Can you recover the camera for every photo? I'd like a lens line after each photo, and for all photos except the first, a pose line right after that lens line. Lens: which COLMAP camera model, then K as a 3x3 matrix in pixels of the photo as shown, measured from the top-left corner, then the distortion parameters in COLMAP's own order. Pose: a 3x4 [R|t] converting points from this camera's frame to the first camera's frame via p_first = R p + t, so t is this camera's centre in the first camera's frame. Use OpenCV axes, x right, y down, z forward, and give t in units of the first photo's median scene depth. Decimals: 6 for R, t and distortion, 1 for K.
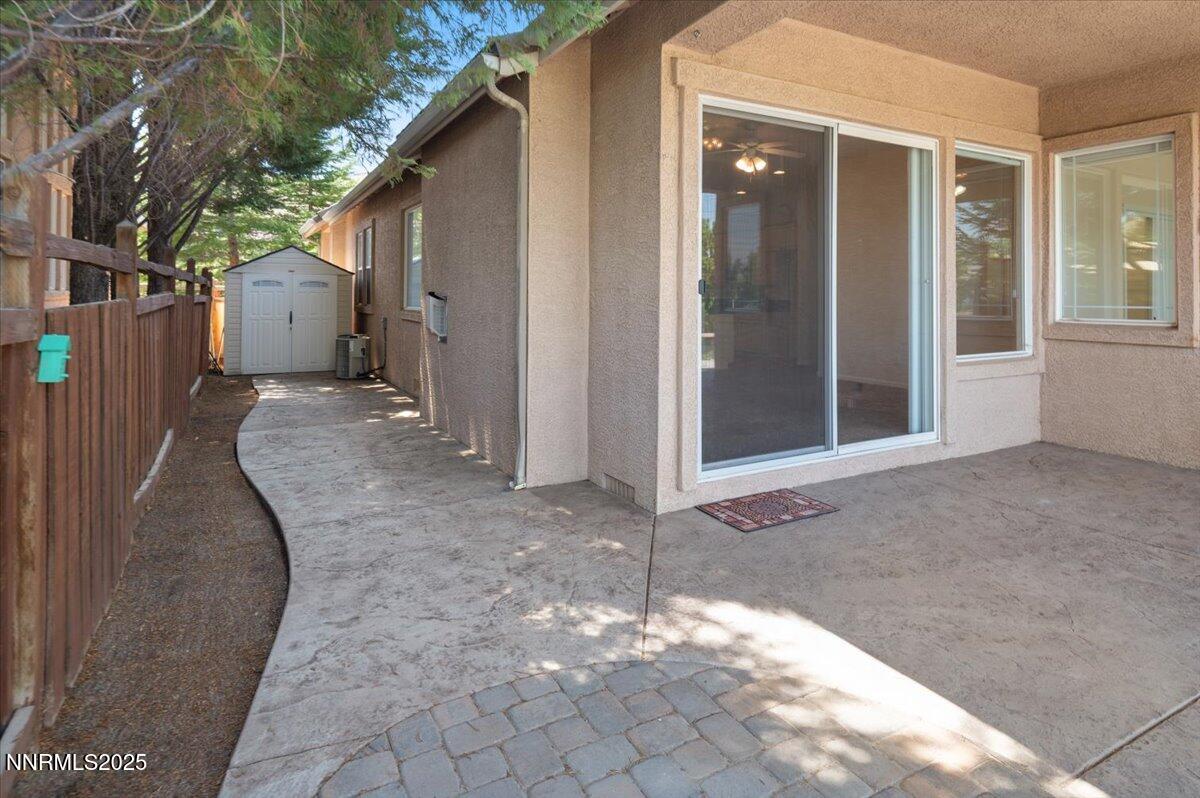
lens RADIAL K [[643.3, 0, 601.6], [0, 643.3, 283.7], [0, 0, 1]] dist [0.028915, 0.000410]
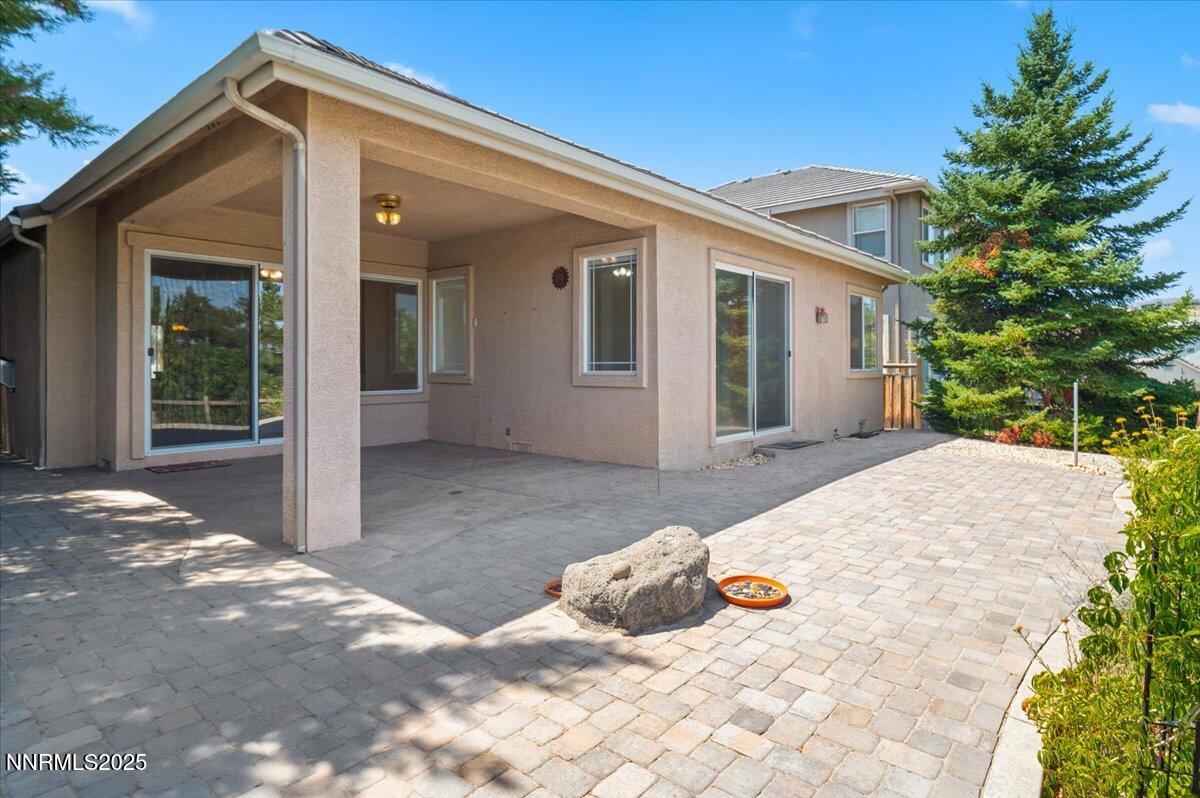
lens RADIAL K [[580.0, 0, 503.3], [0, 580.0, 362.7], [0, 0, 1]] dist [-0.001437, -0.000385]
pose [[0.939162, -0.004491, 0.343445, 0.495432], [-0.000755, 0.999885, 0.015140, 0.008956], [-0.343473, -0.014478, 0.939051, -0.857415]]
